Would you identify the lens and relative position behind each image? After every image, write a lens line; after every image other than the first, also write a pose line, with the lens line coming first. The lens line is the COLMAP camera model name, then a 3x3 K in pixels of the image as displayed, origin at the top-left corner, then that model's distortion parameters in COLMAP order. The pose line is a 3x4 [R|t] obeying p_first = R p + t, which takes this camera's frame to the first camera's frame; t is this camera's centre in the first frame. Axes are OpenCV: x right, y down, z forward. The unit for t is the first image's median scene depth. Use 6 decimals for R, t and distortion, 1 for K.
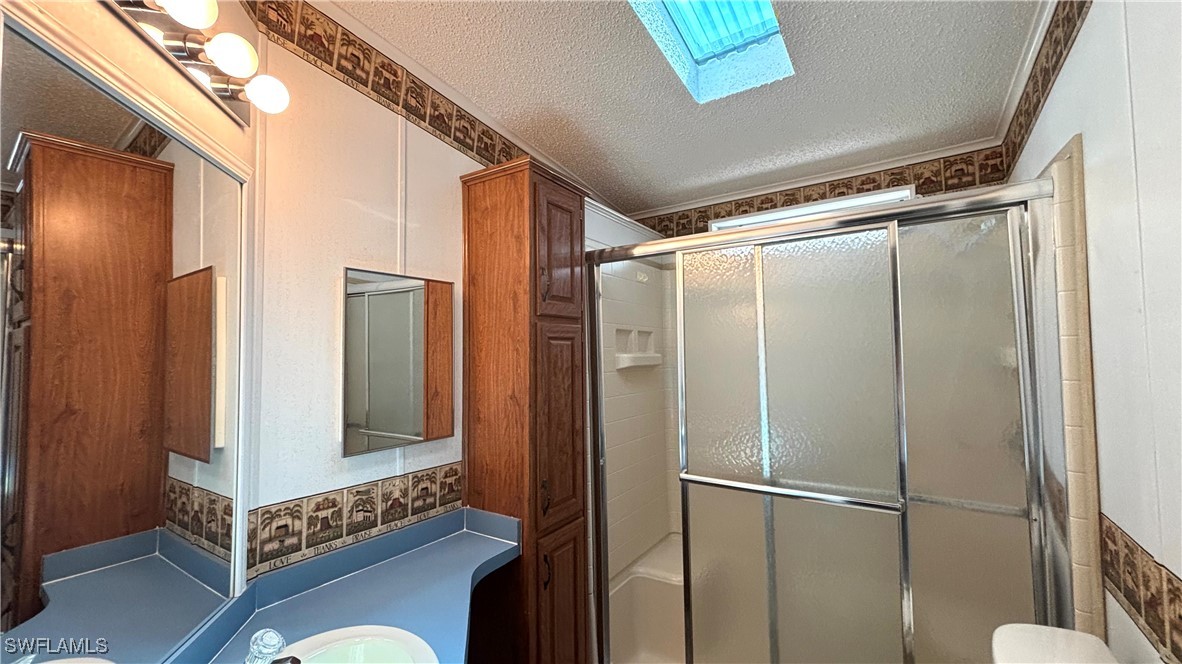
lens RADIAL K [[476.5, 0, 591.0], [0, 476.5, 332.0], [0, 0, 1]] dist [0.011097, -0.000159]
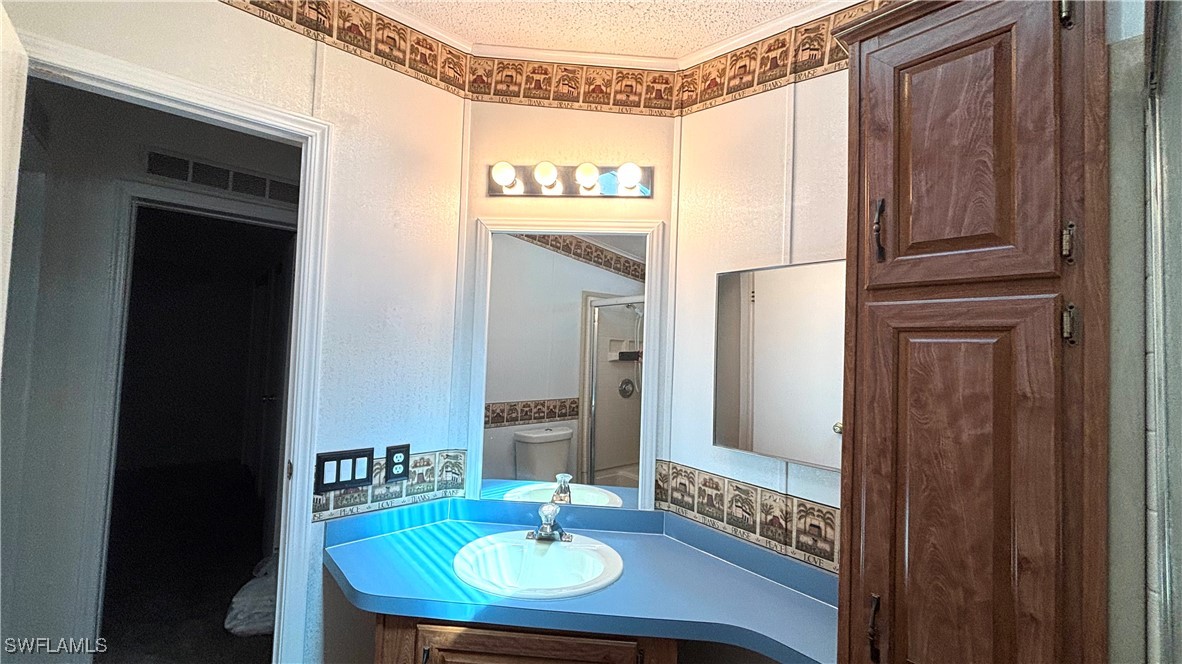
lens RADIAL K [[476.5, 0, 591.0], [0, 476.5, 332.0], [0, 0, 1]] dist [0.011097, -0.000159]
pose [[-0.249762, -0.035103, -0.967671, 0.591727], [0.006039, 0.999267, -0.037808, 0.038814], [0.968288, -0.015287, -0.249367, 0.955877]]
